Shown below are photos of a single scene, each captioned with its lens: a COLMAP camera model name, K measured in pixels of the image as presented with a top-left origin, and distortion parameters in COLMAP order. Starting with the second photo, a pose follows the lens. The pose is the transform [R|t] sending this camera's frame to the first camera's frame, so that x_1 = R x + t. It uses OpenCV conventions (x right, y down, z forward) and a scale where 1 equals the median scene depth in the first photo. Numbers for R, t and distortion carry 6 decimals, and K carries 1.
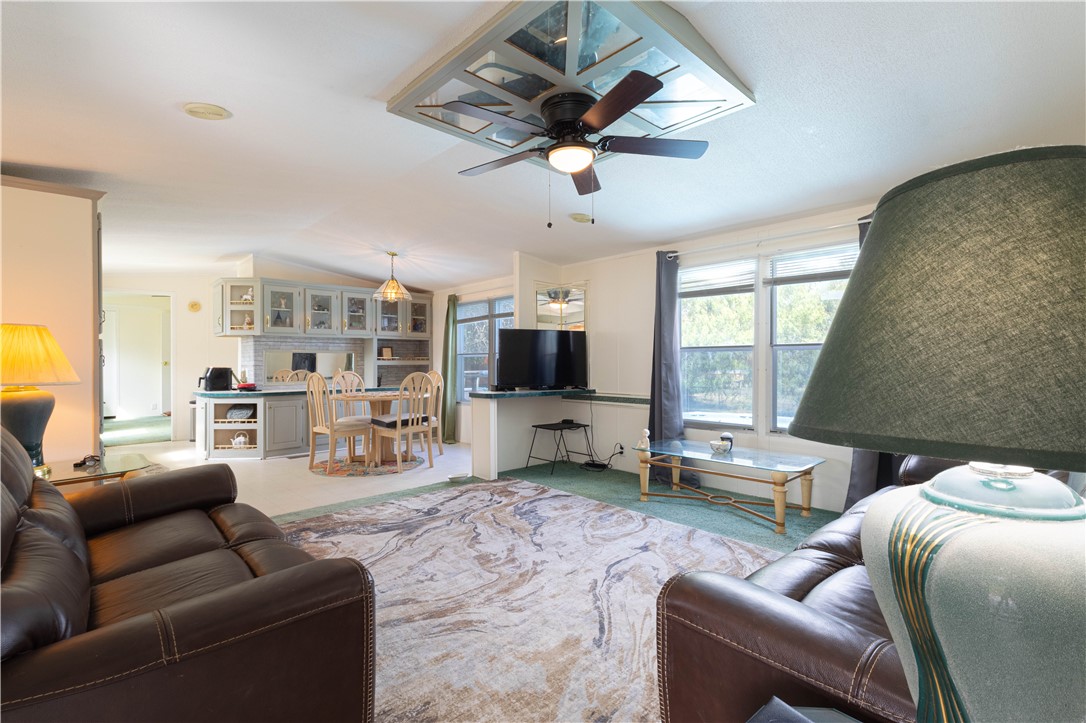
lens RADIAL K [[503.1, 0, 543.0], [0, 503.1, 361.5], [0, 0, 1]] dist [0.003398, 0.000338]
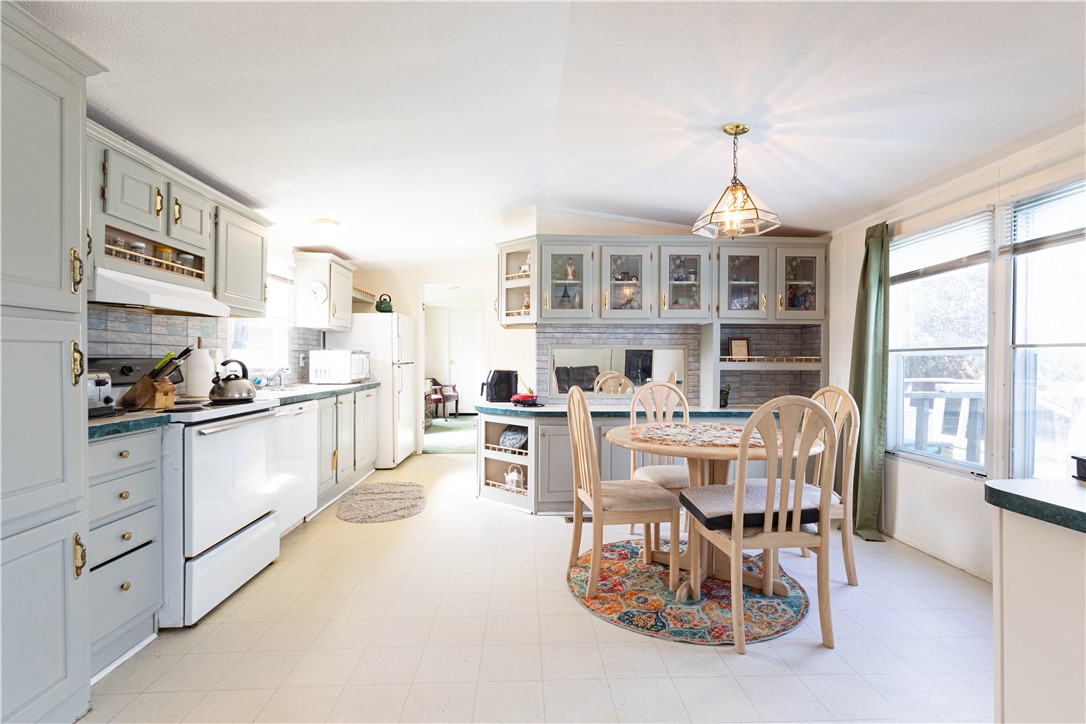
lens RADIAL K [[503.1, 0, 543.0], [0, 503.1, 362.0], [0, 0, 1]] dist [0.003398, 0.000338]
pose [[0.749327, 0.008661, -0.662144, -0.118984], [-0.007310, 0.999962, 0.004808, -0.003976], [0.662160, 0.001237, 0.749361, 0.513025]]
